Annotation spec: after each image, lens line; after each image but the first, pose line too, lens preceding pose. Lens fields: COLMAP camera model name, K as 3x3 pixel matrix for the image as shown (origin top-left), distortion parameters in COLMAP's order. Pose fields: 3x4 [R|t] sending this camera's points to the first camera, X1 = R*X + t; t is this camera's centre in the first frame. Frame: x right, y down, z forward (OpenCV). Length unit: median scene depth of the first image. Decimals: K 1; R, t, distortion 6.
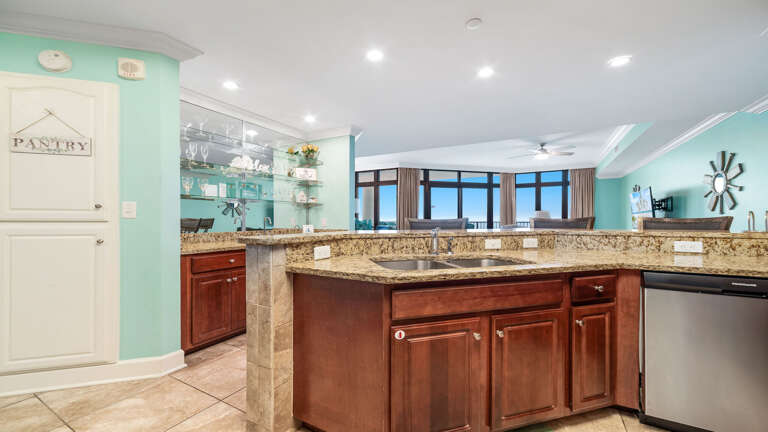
lens RADIAL K [[294.0, 0, 382.5], [0, 294.0, 221.1], [0, 0, 1]] dist [-0.010297, 0.000114]
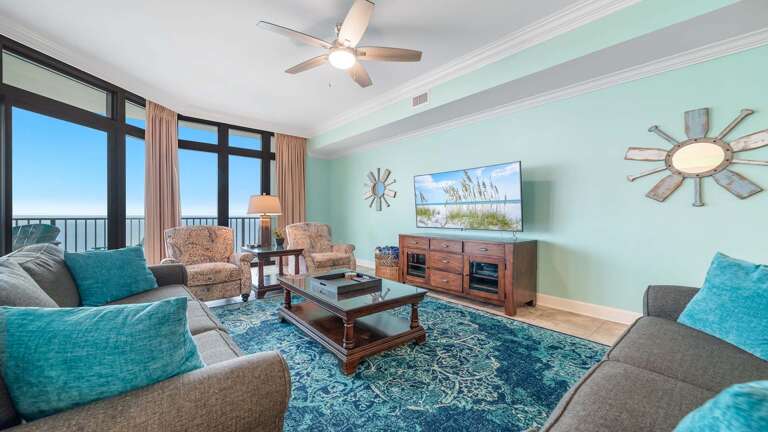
lens RADIAL K [[294.0, 0, 379.4], [0, 294.0, 217.1], [0, 0, 1]] dist [-0.010297, 0.000114]
pose [[0.372318, -0.000200, 0.928105, 0.134399], [-0.008269, 0.999960, 0.003533, -0.002937], [-0.928068, -0.008989, 0.372302, 0.532073]]
